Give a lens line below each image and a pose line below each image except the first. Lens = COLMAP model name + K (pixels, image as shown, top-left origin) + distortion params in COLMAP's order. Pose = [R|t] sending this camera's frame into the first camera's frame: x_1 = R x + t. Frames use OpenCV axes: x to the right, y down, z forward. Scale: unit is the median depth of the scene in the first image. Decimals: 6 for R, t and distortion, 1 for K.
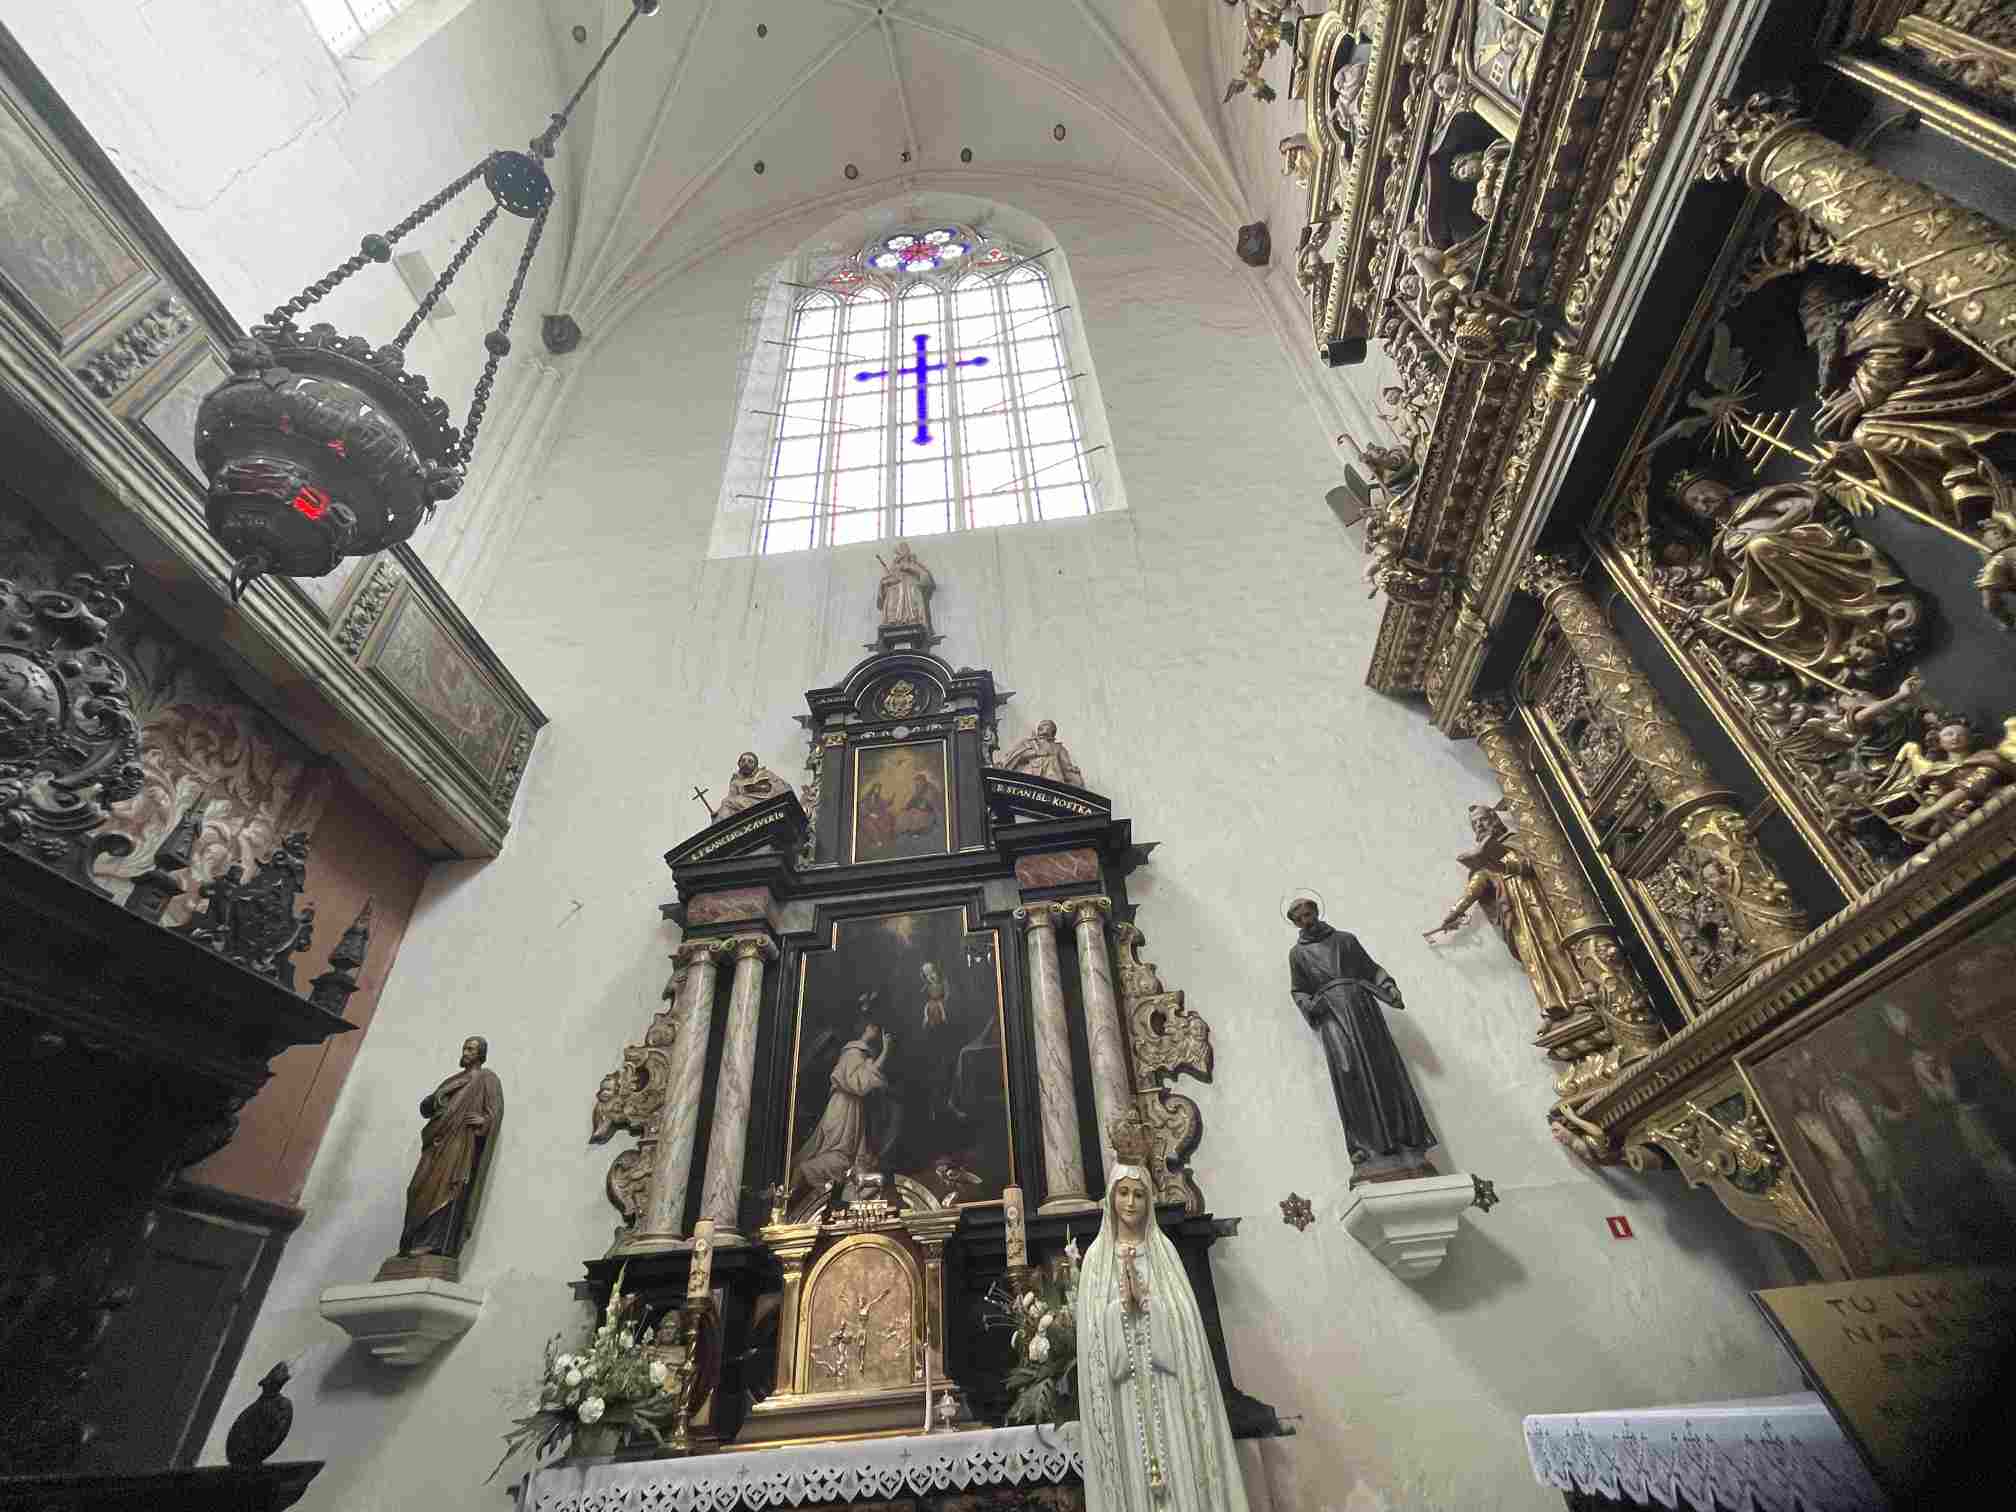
lens RADIAL K [[883.8, 0, 1008.0], [0, 883.8, 756.0], [0, 0, 1]] dist [0.001232, -0.000320]
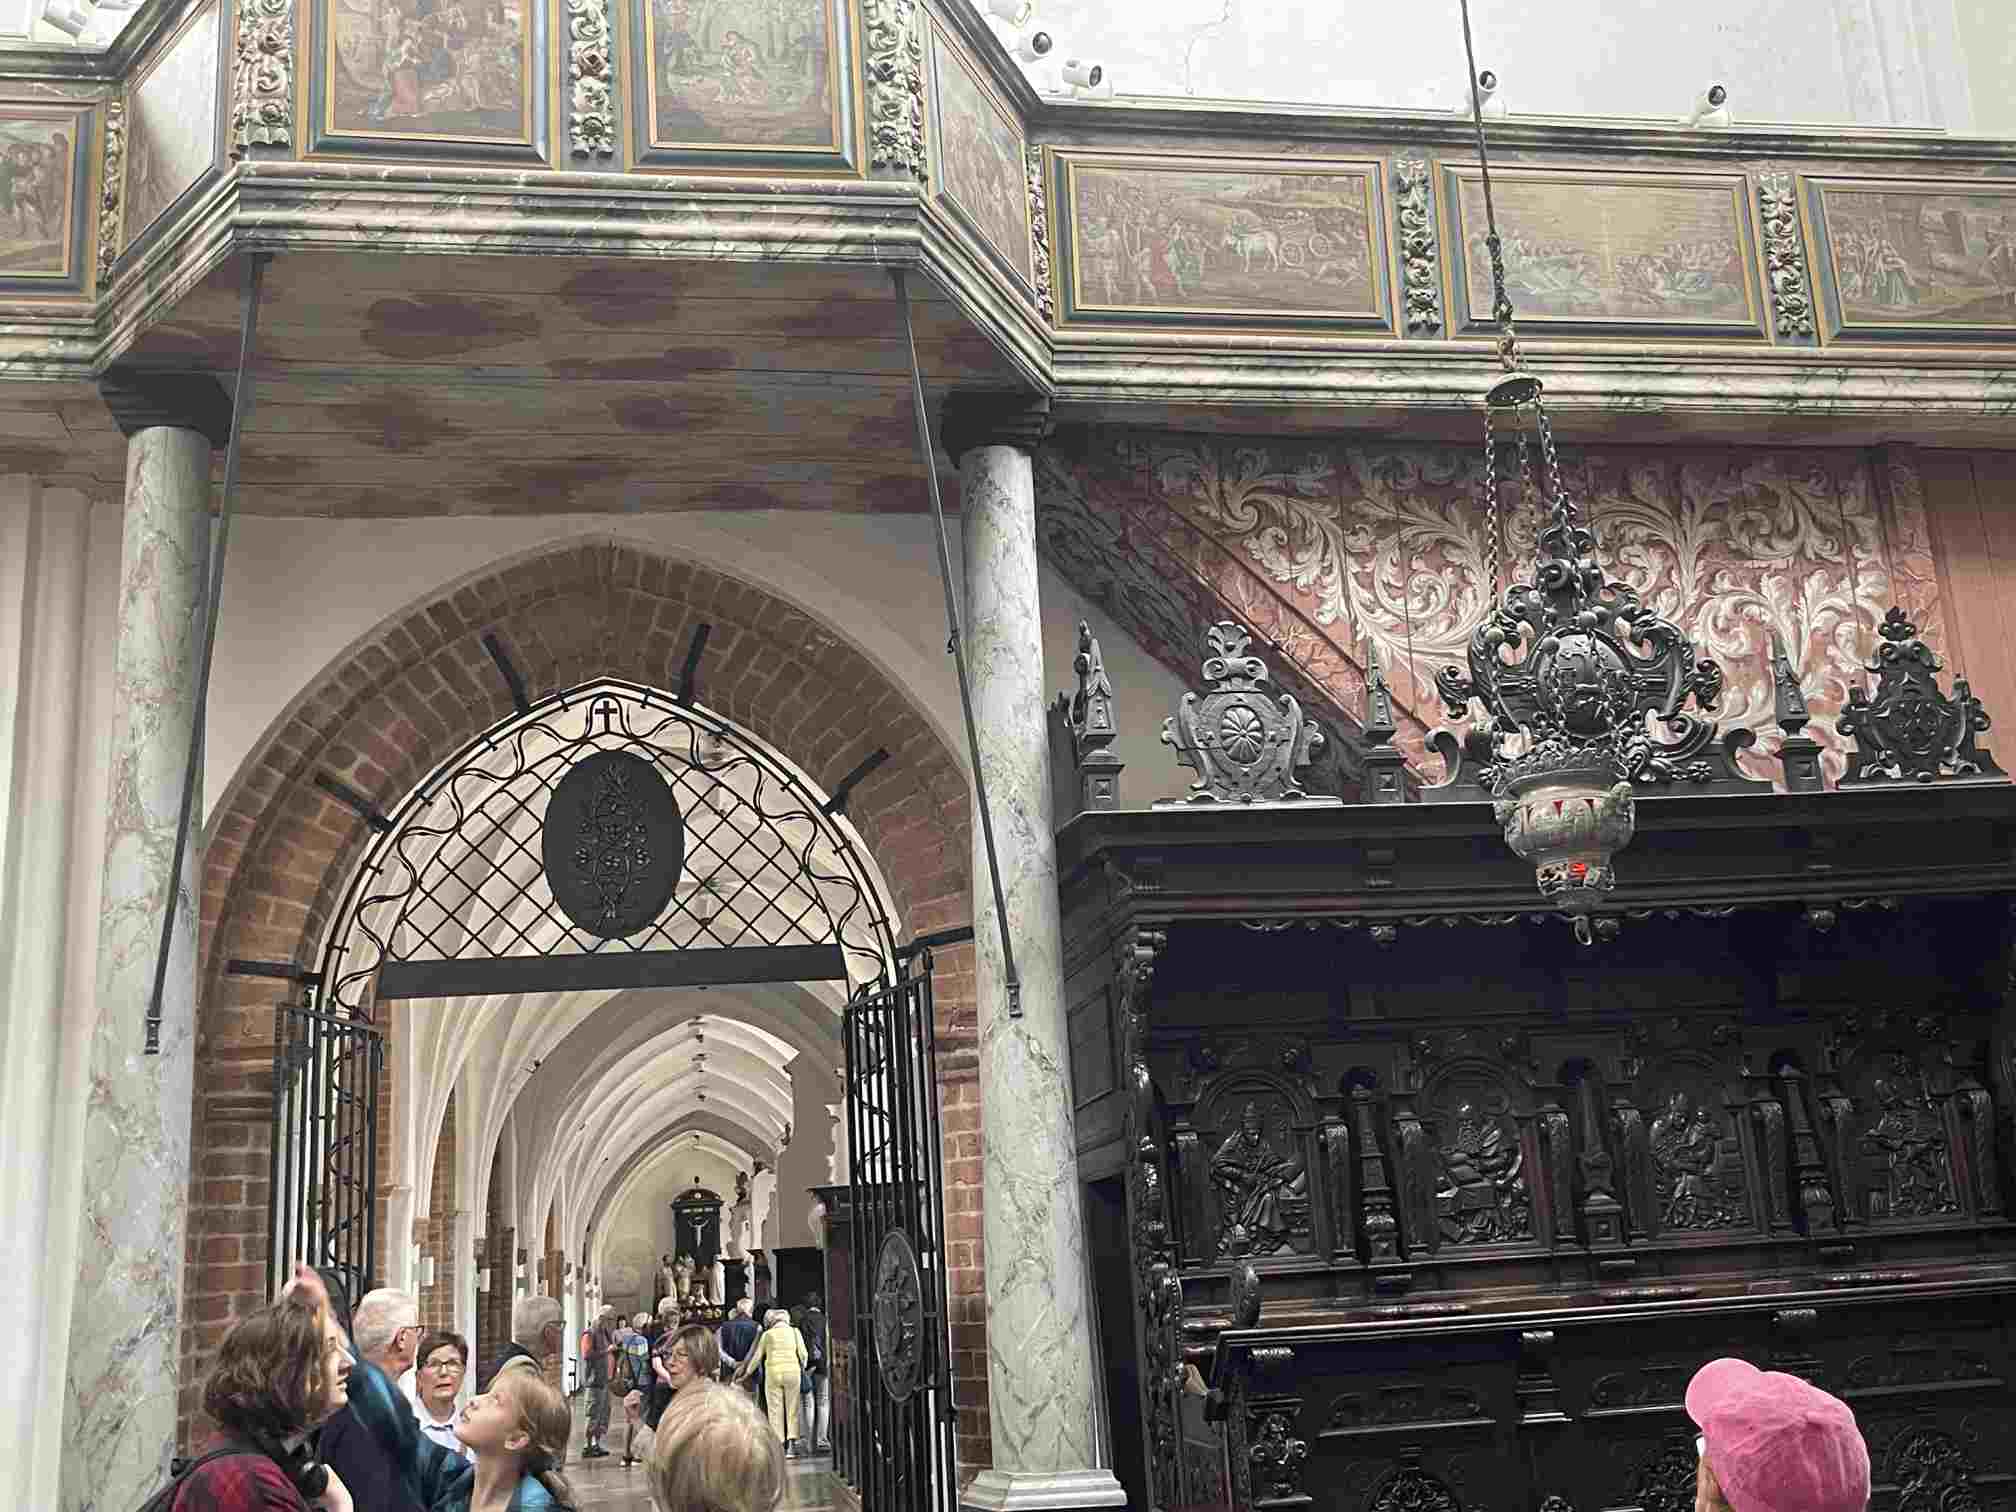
lens RADIAL K [[2041.7, 0, 1008.0], [0, 2041.7, 756.0], [0, 0, 1]] dist [0.086156, -0.154115]
pose [[0.249031, -0.188959, -0.949883, 0.744318], [0.626556, 0.779322, 0.009234, -0.329408], [0.738520, -0.597454, 0.312468, -0.240574]]
